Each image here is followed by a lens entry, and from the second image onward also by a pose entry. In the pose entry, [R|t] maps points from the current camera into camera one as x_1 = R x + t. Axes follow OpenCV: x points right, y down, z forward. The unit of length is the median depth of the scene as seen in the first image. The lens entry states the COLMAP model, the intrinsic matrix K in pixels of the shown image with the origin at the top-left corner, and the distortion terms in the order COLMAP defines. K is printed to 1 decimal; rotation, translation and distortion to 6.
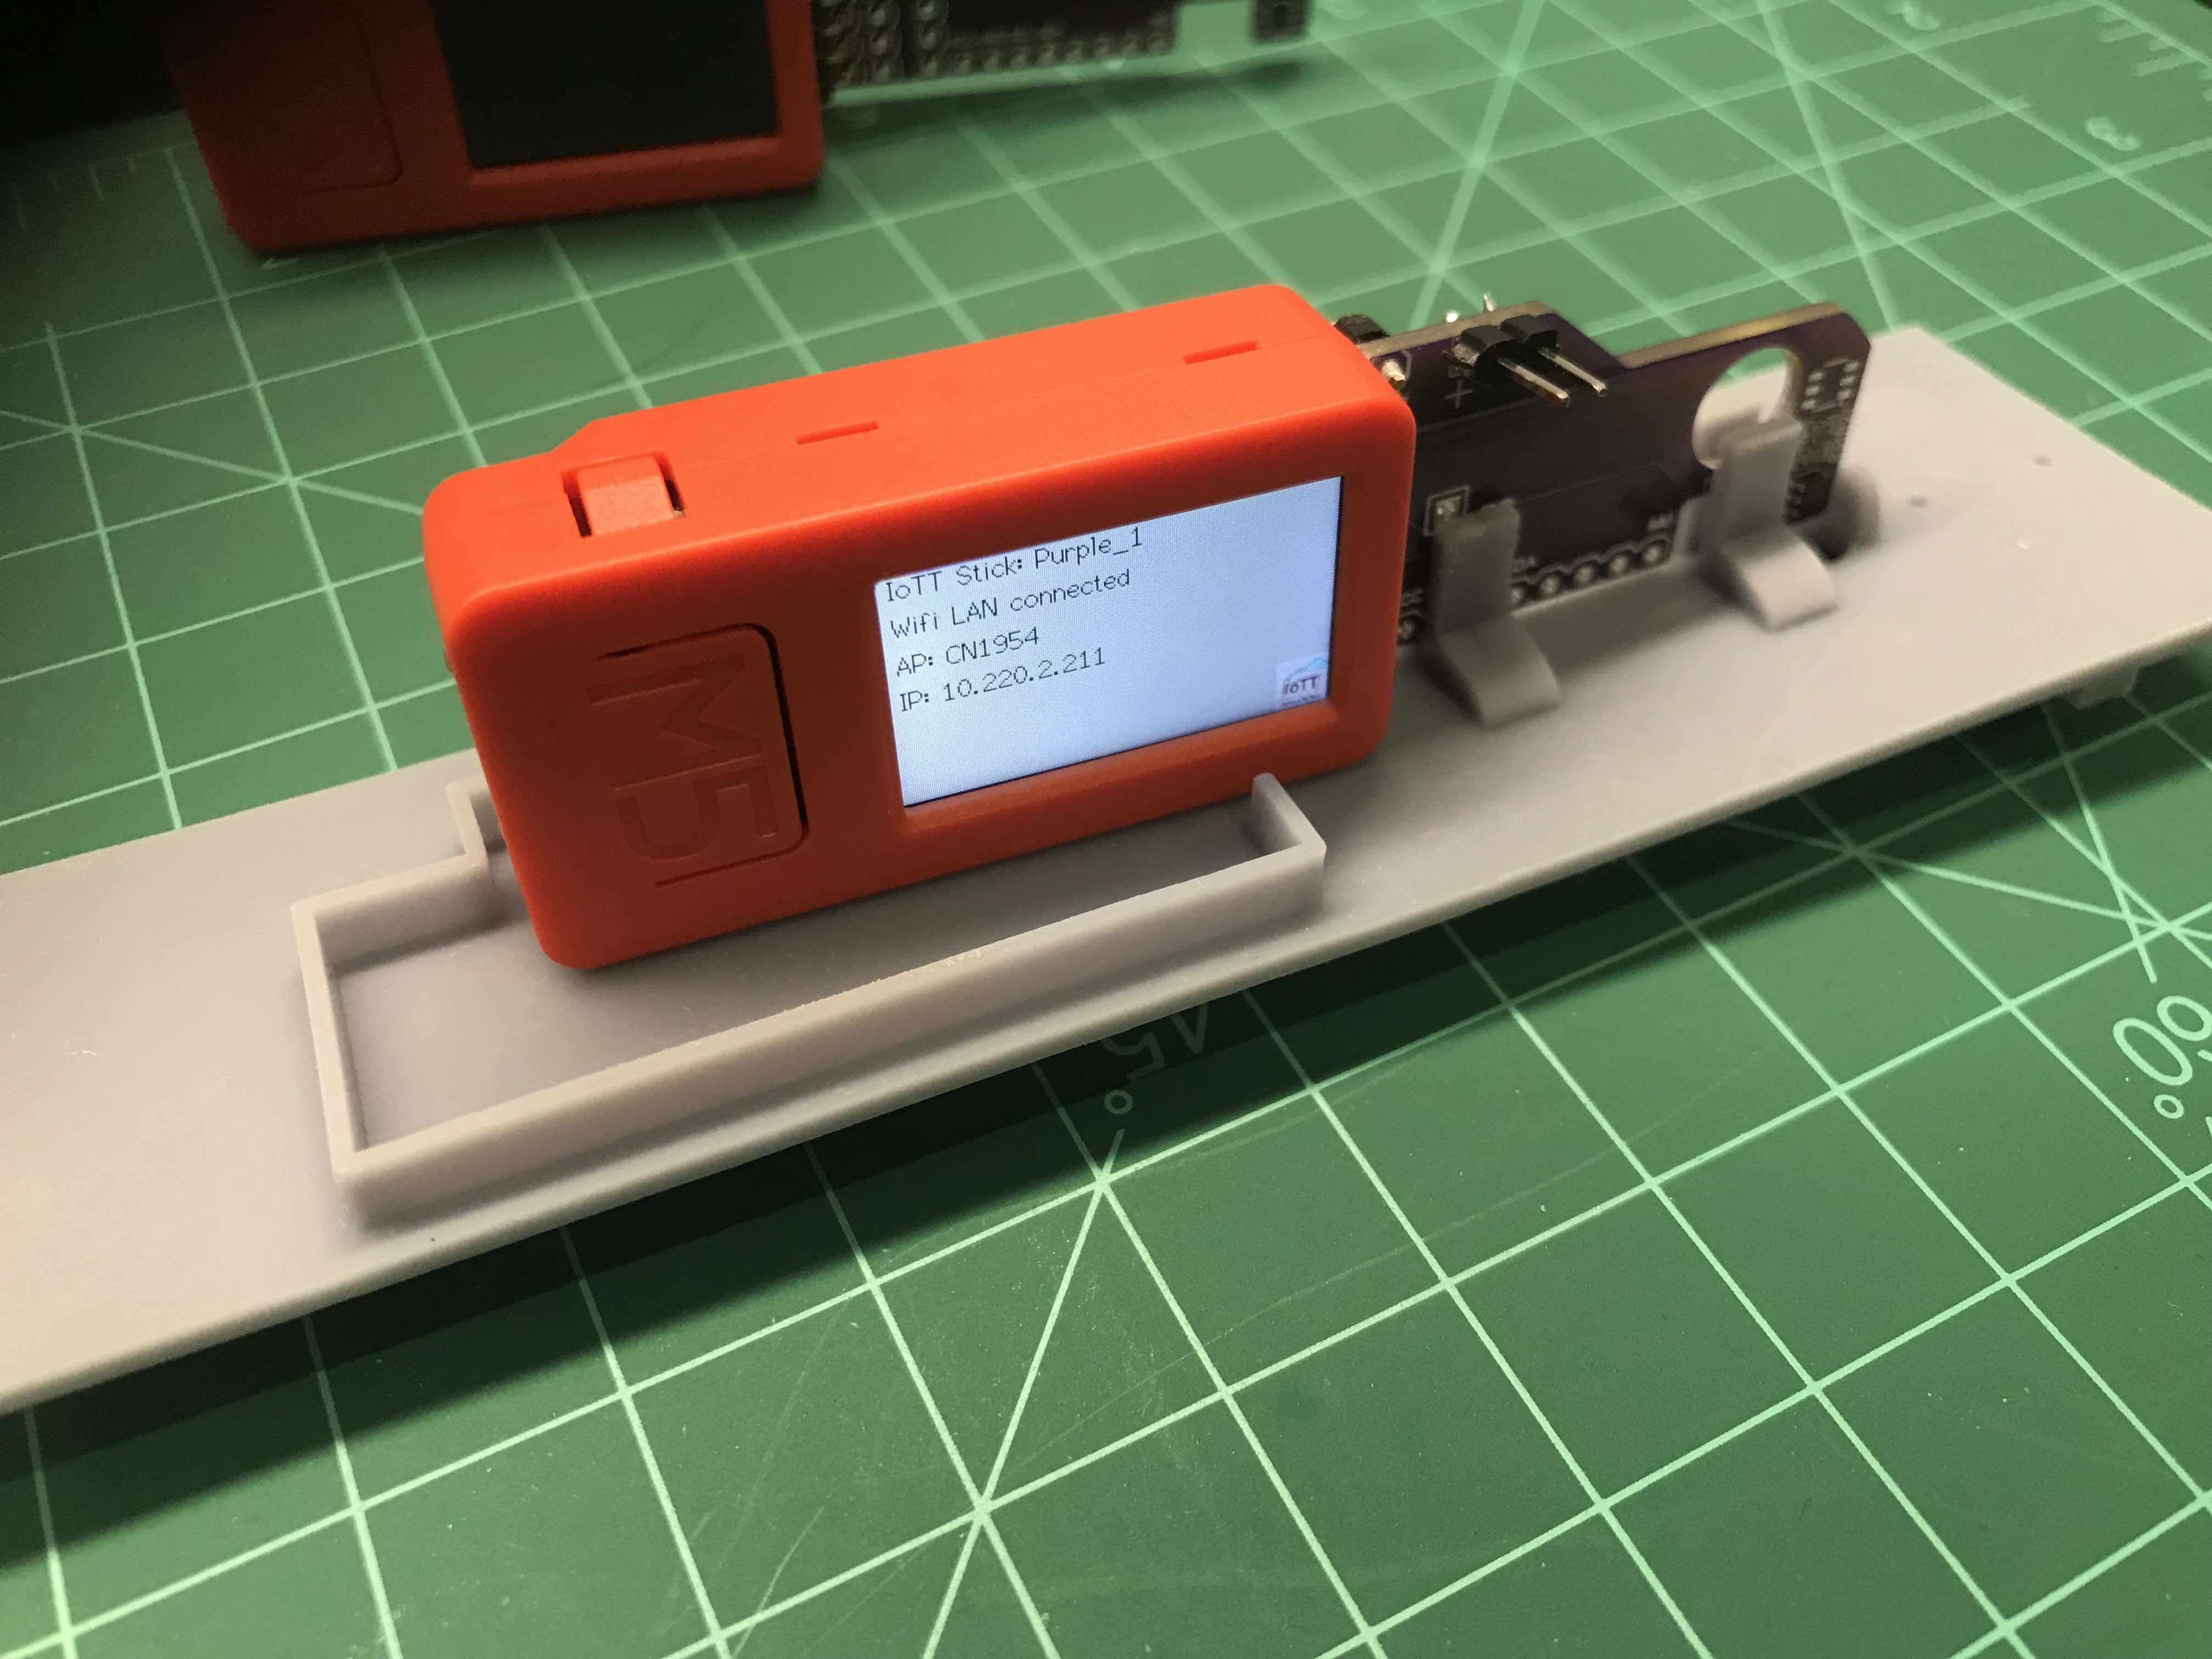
lens RADIAL K [[2073.7, 0, 1106.0], [0, 2073.7, 829.5], [0, 0, 1]] dist [-0.053654, 0.108601]
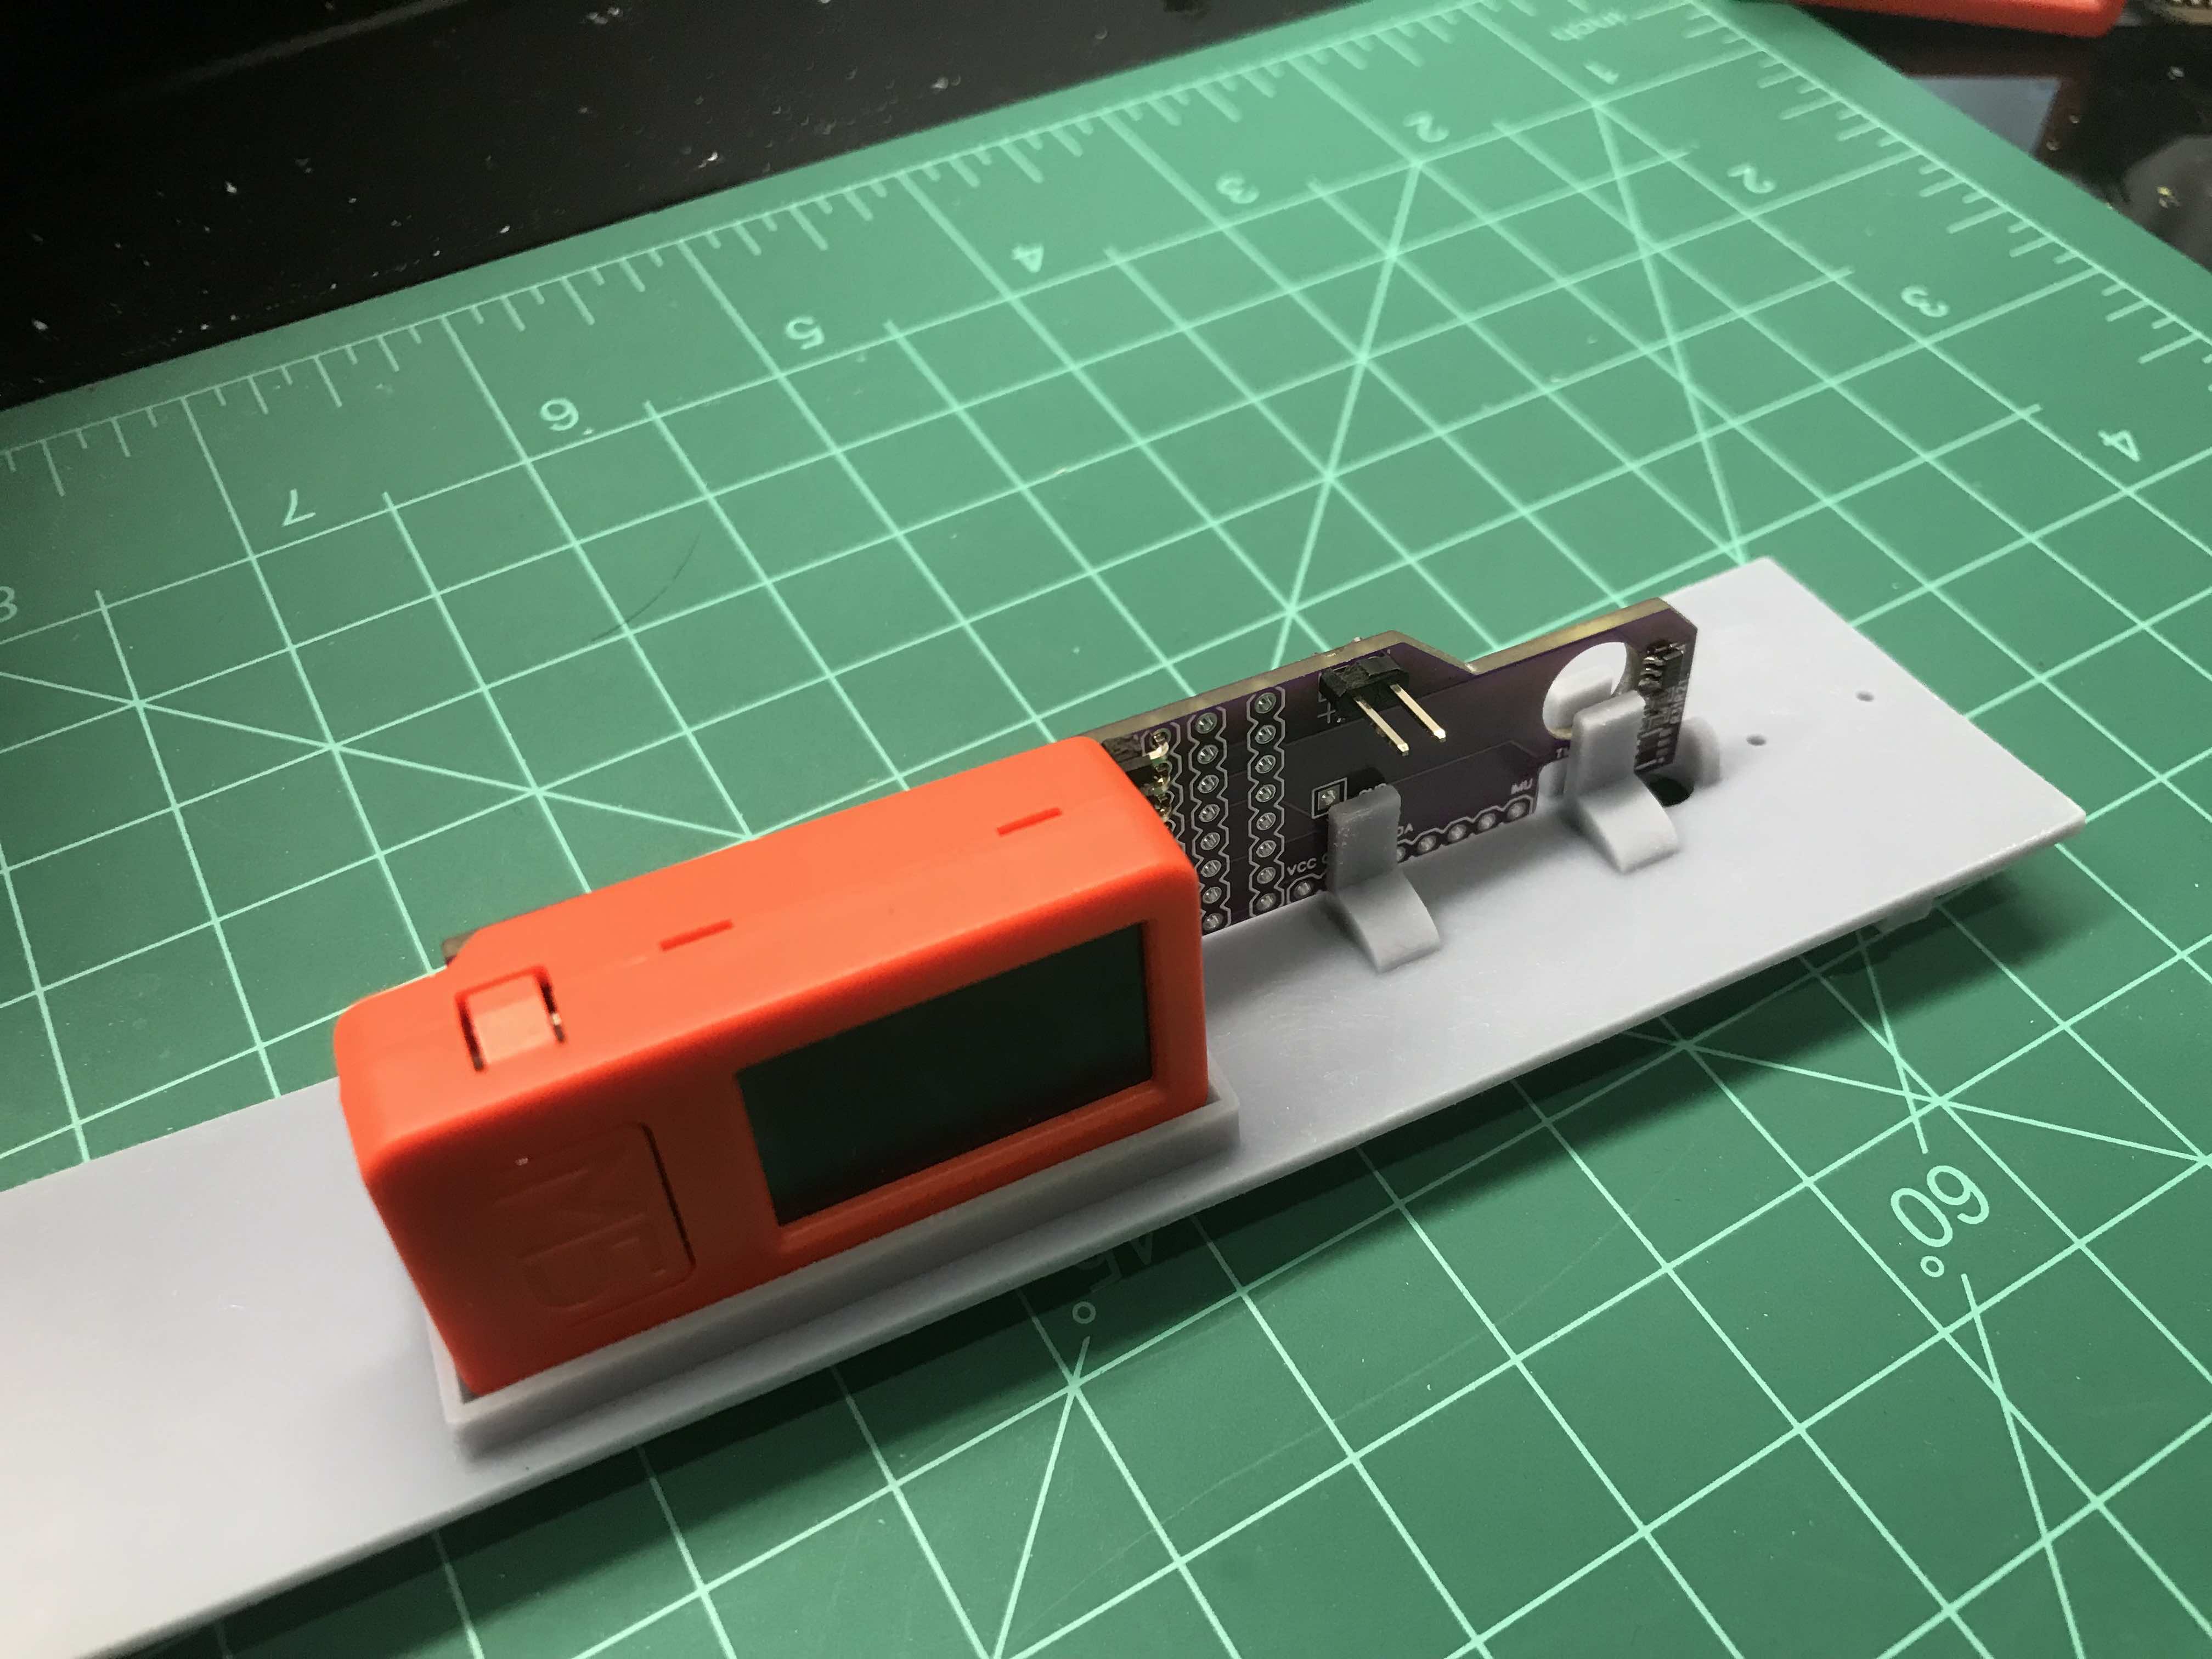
lens RADIAL K [[2073.7, 0, 1106.0], [0, 2073.7, 829.5], [0, 0, 1]] dist [-0.053654, 0.108601]
pose [[0.998615, -0.034657, 0.039579, -0.017763], [0.031904, 0.997162, 0.068184, -0.217262], [-0.041830, -0.066827, 0.996887, -0.184866]]
